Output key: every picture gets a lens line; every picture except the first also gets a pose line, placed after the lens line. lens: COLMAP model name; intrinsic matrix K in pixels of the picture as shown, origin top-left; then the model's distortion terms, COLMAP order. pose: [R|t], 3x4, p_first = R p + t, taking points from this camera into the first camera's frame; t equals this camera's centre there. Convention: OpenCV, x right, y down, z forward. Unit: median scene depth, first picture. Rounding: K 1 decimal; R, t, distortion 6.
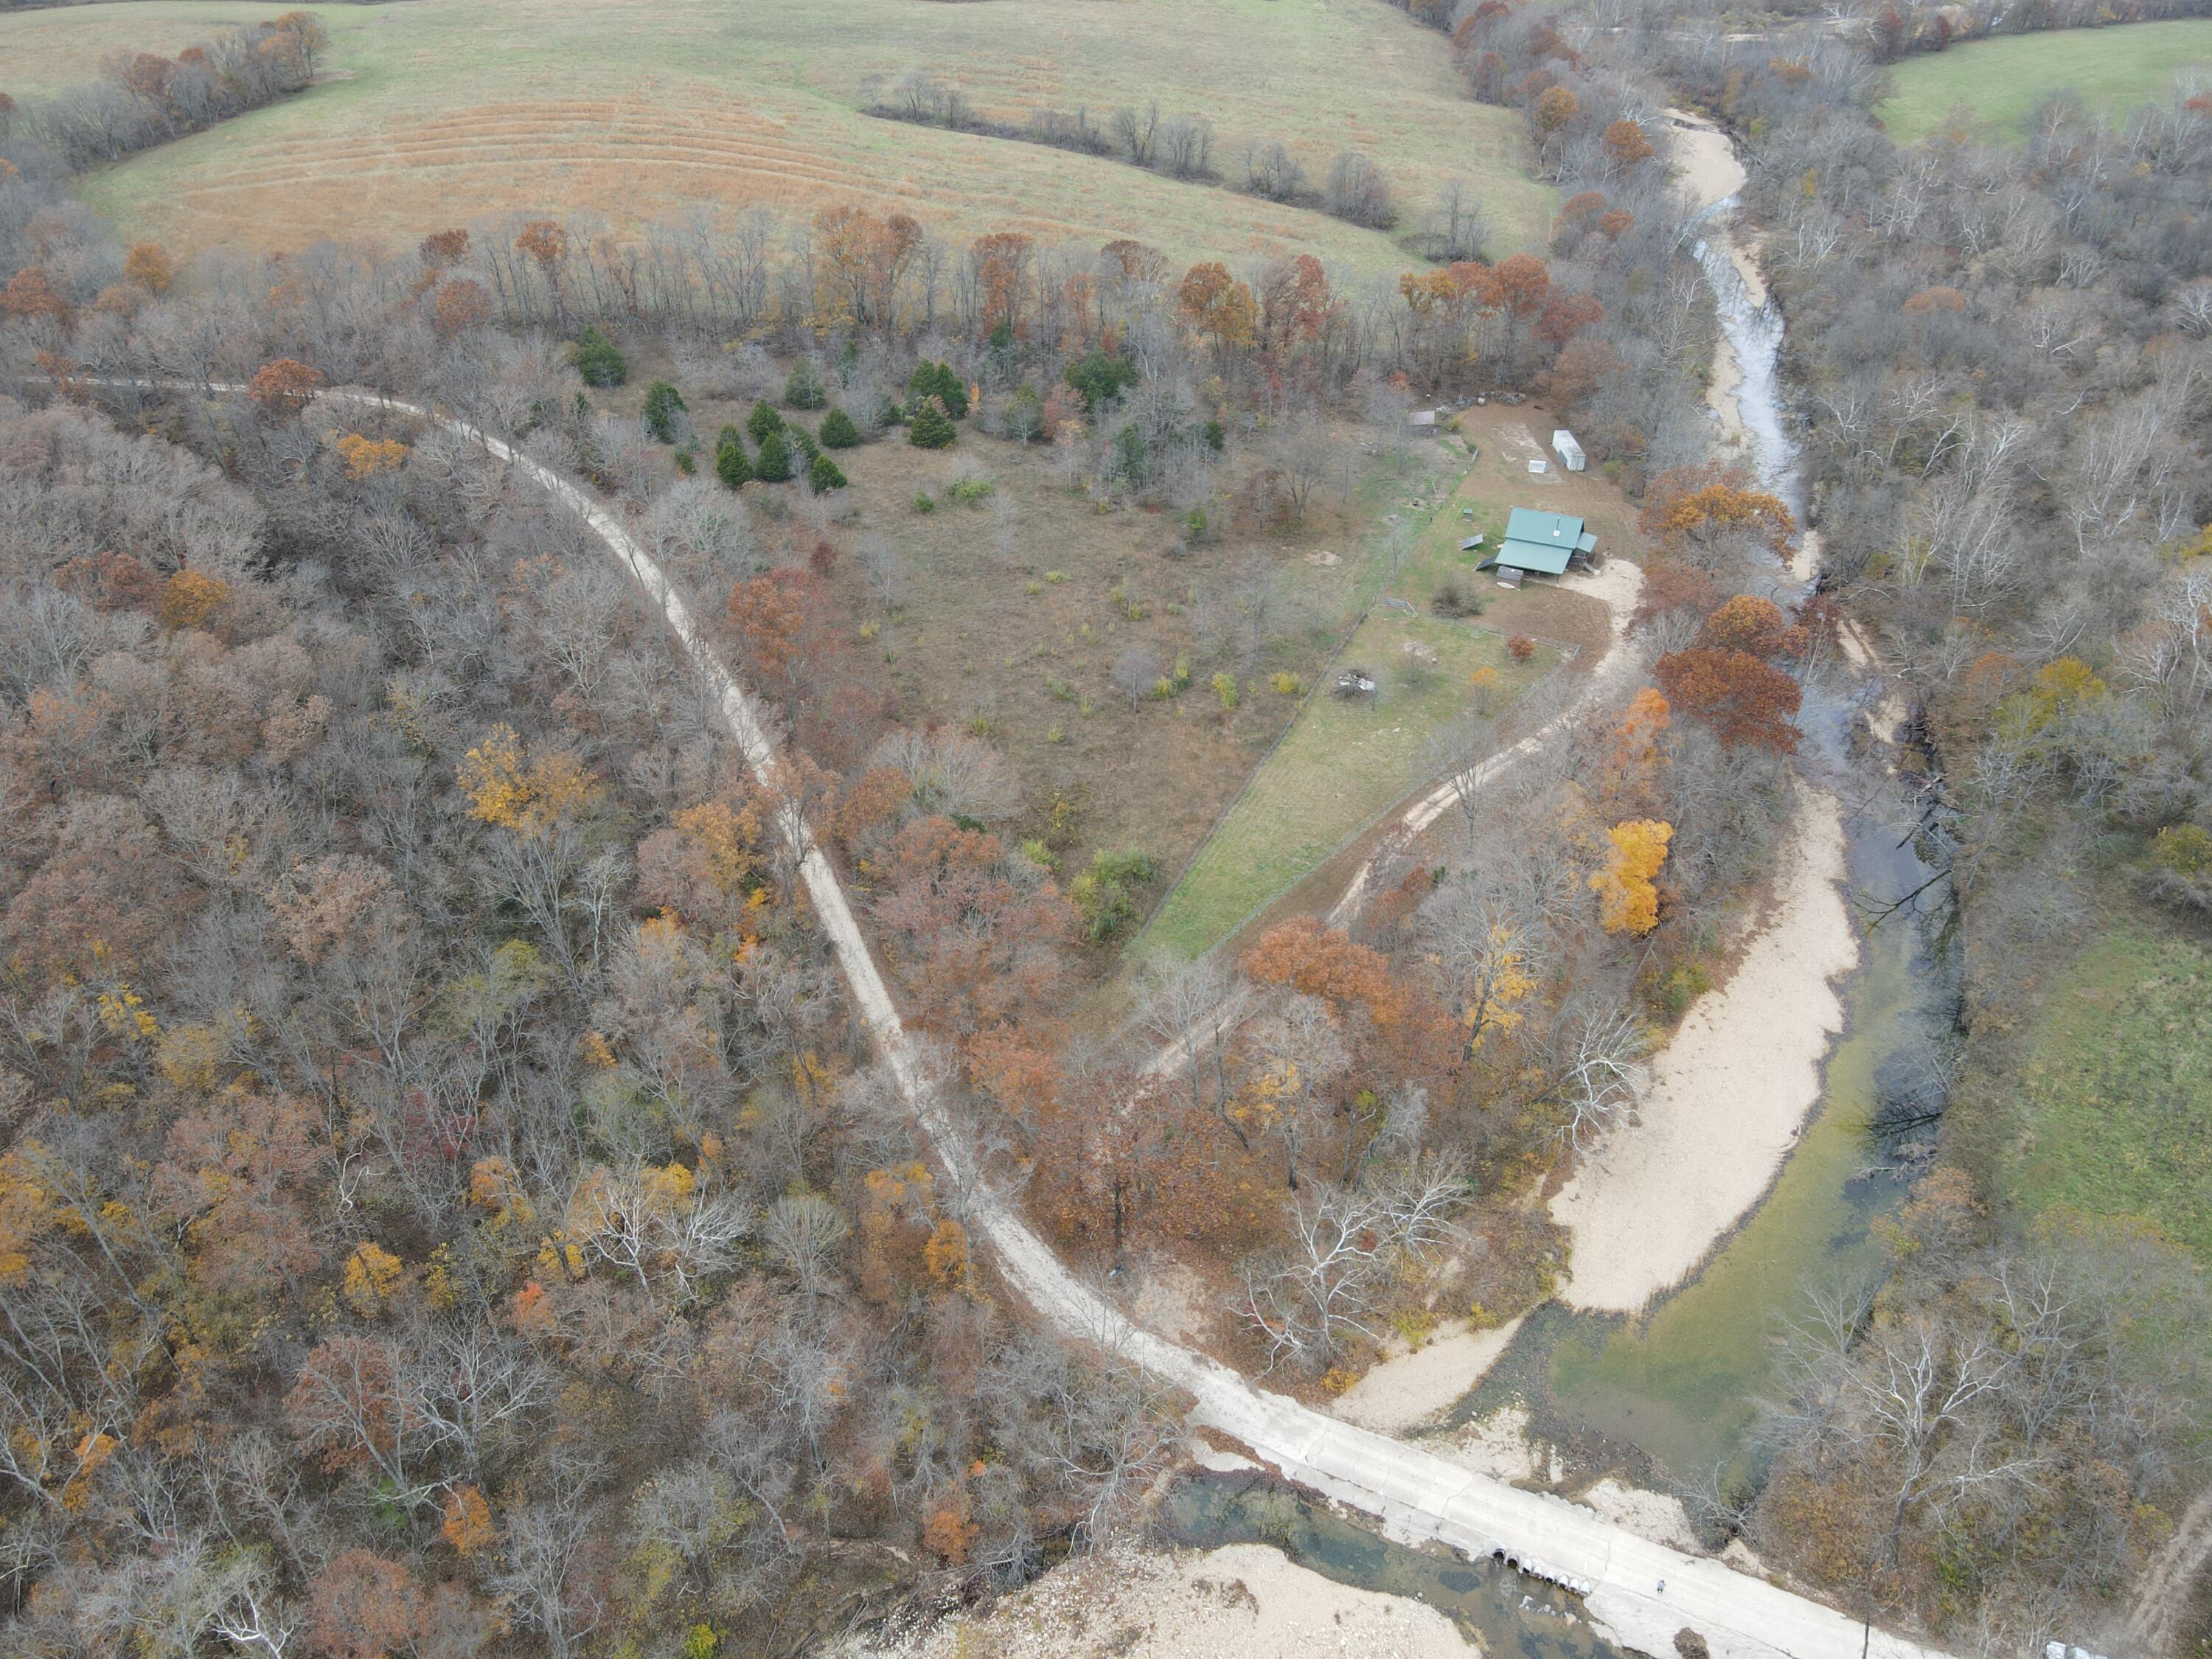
lens RADIAL K [[1632.2, 0, 1106.0], [0, 1632.2, 829.5], [0, 0, 1]] dist [-0.013164, 0.048143]
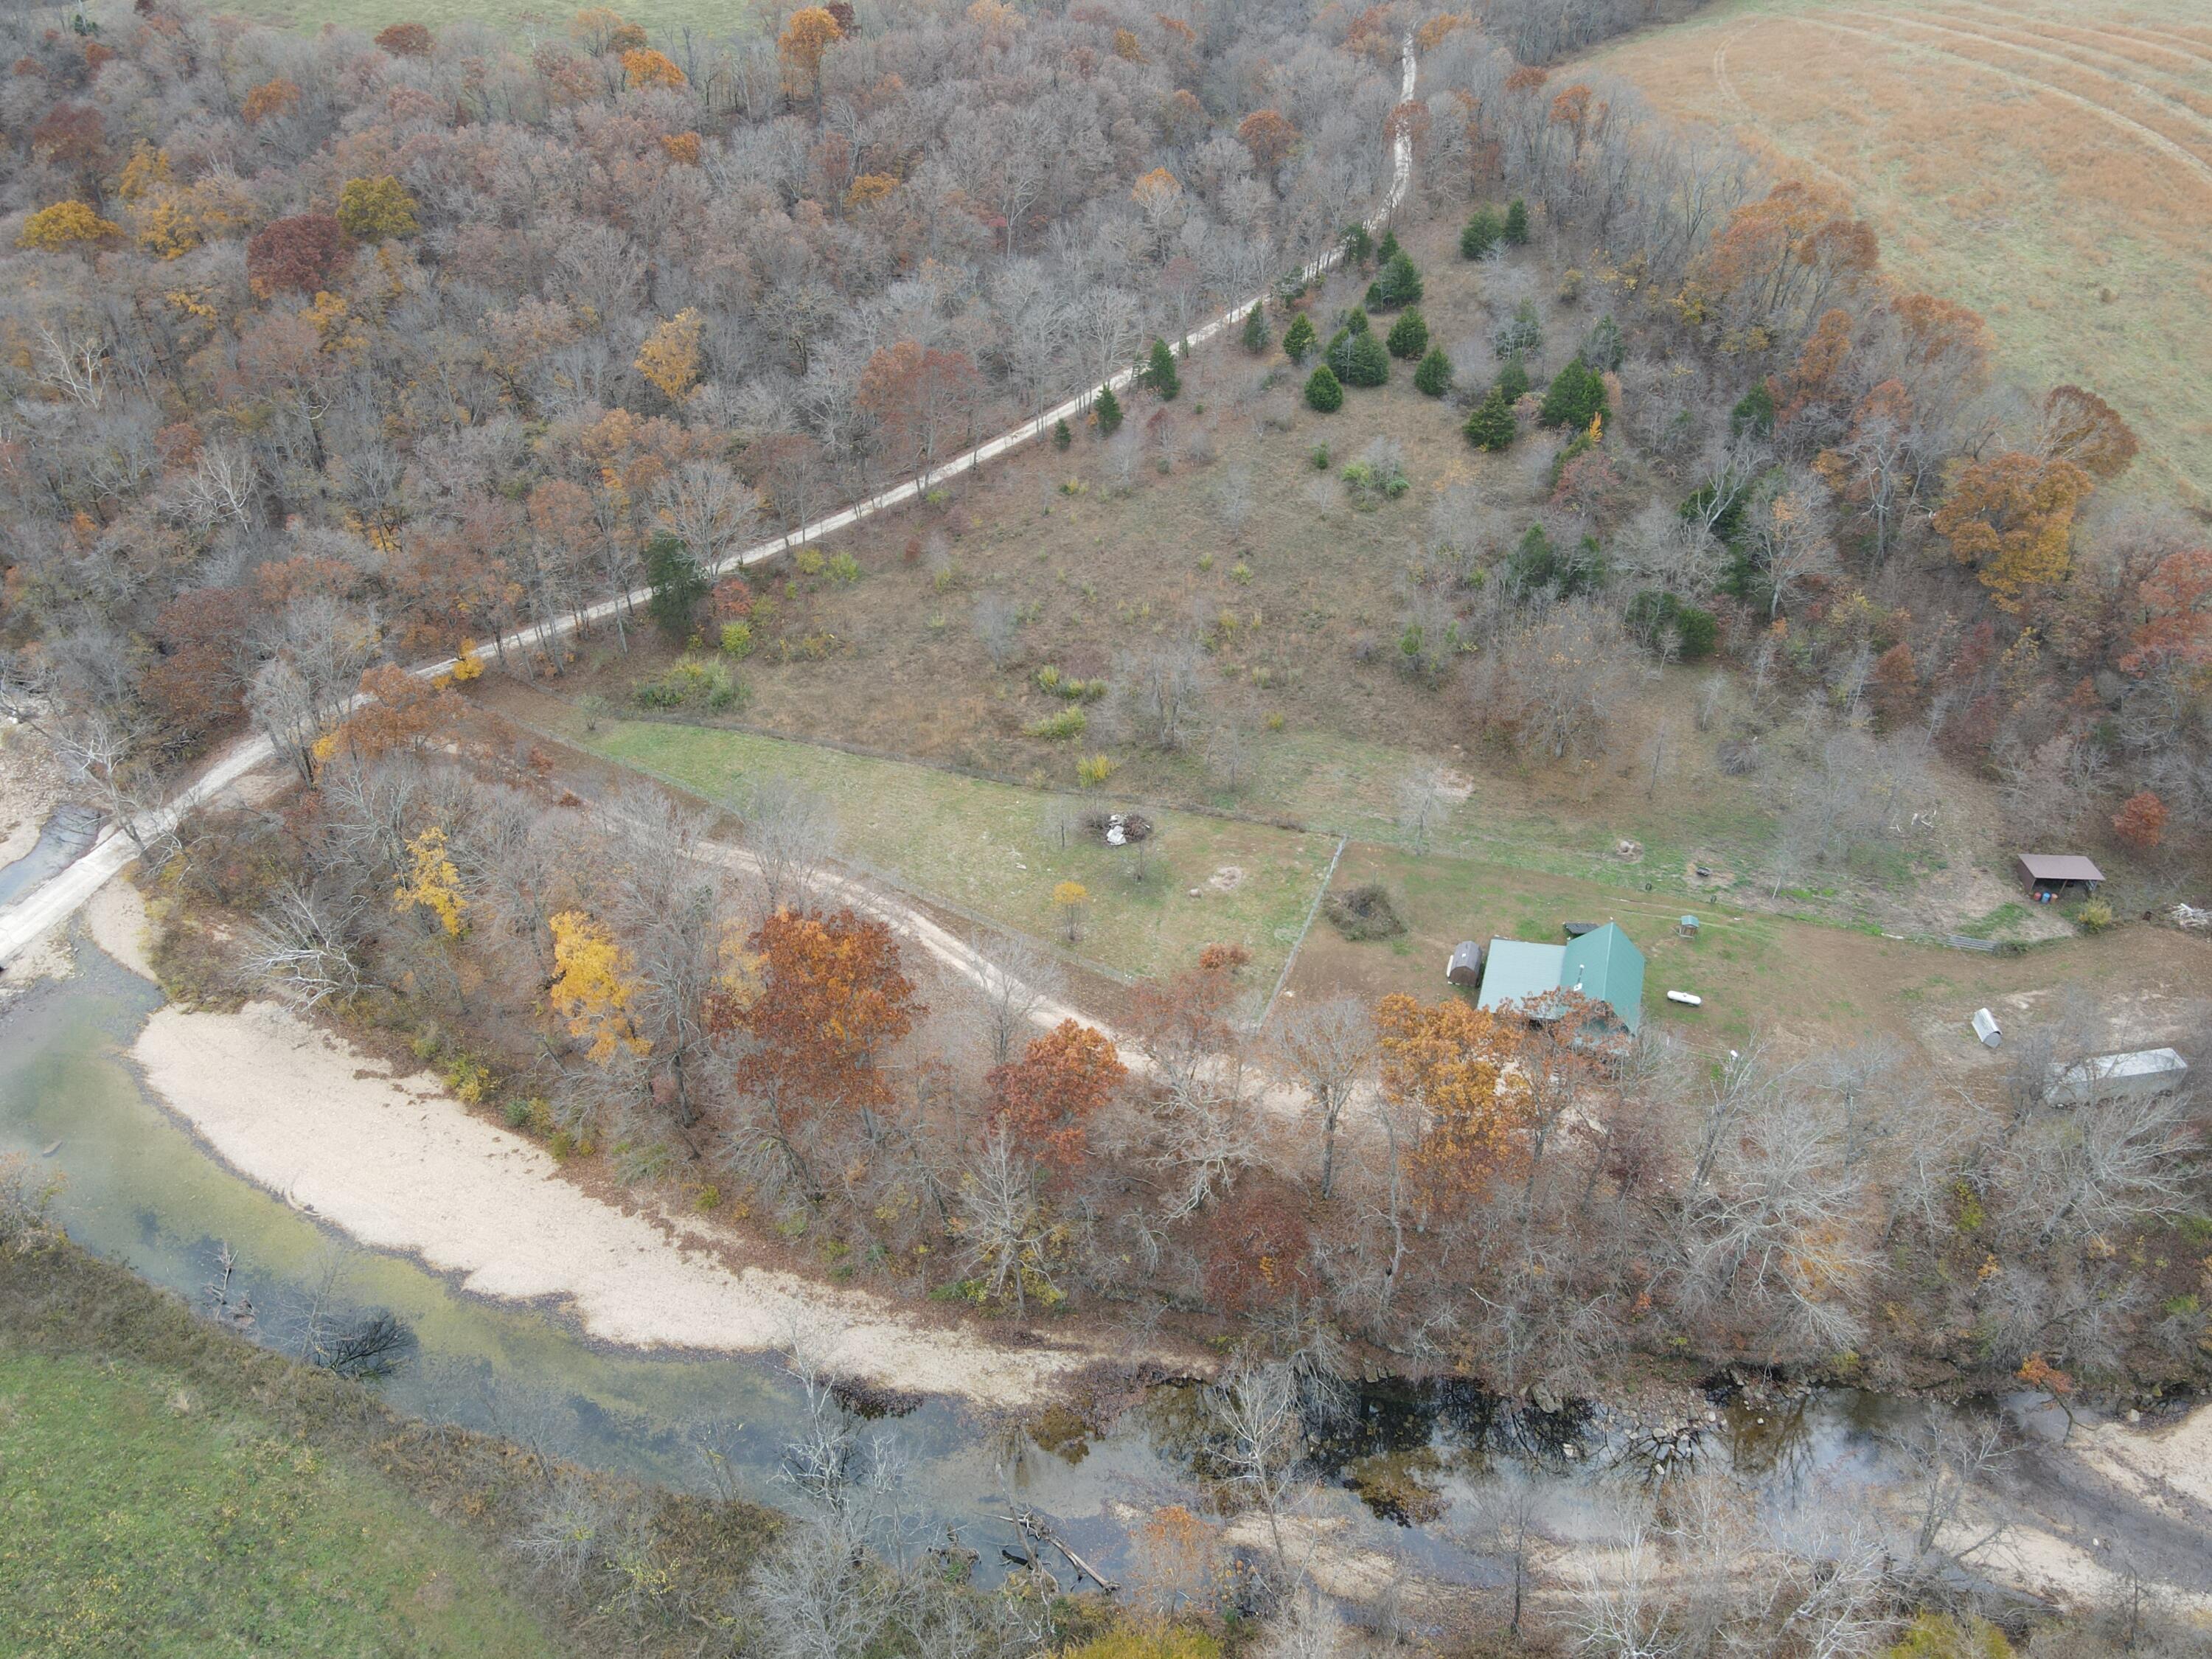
lens RADIAL K [[1626.8, 0, 1106.0], [0, 1626.8, 829.5], [0, 0, 1]] dist [0.016263, -0.009770]
pose [[0.118673, 0.619439, -0.776023, 0.954132], [-0.551435, 0.691057, 0.467290, -0.566190], [0.825734, 0.372472, 0.423590, 0.828767]]
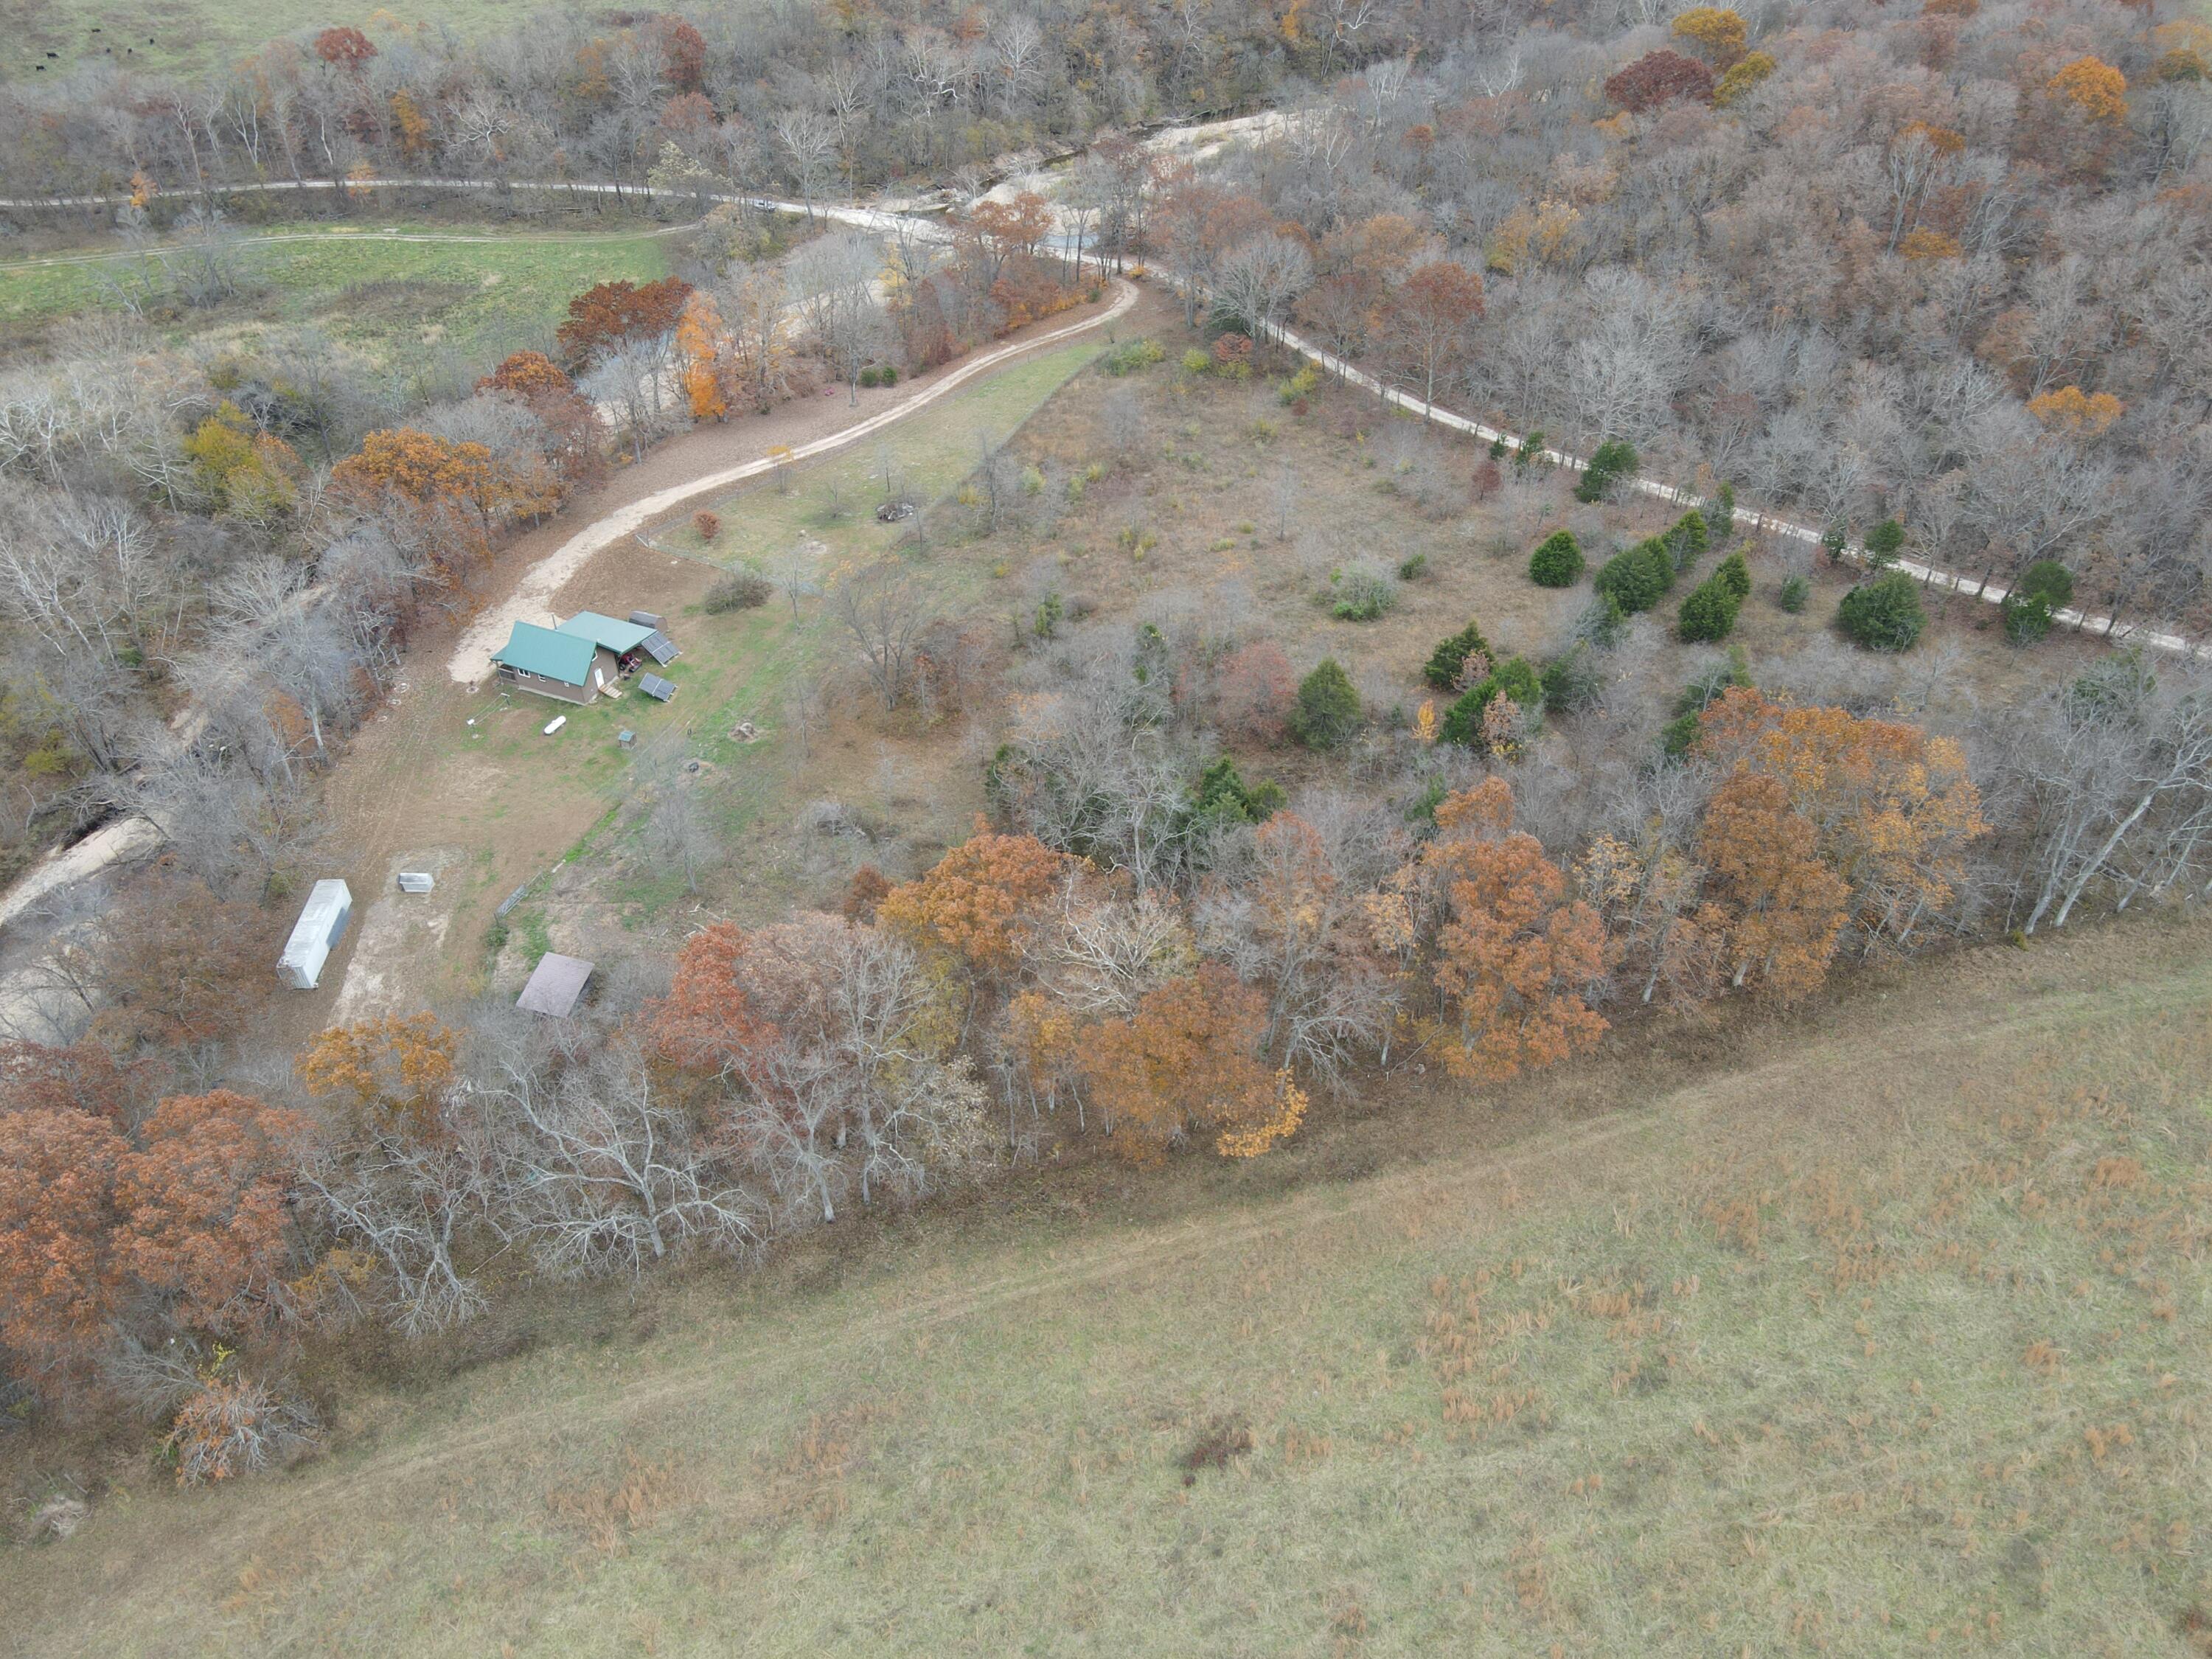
lens RADIAL K [[1626.8, 0, 1106.0], [0, 1626.8, 829.5], [0, 0, 1]] dist [0.016263, -0.009770]
pose [[-0.999557, 0.012964, -0.026792, 0.072312], [-0.022217, 0.274014, 0.961469, -1.218681], [0.019806, 0.961638, -0.273604, 1.815082]]
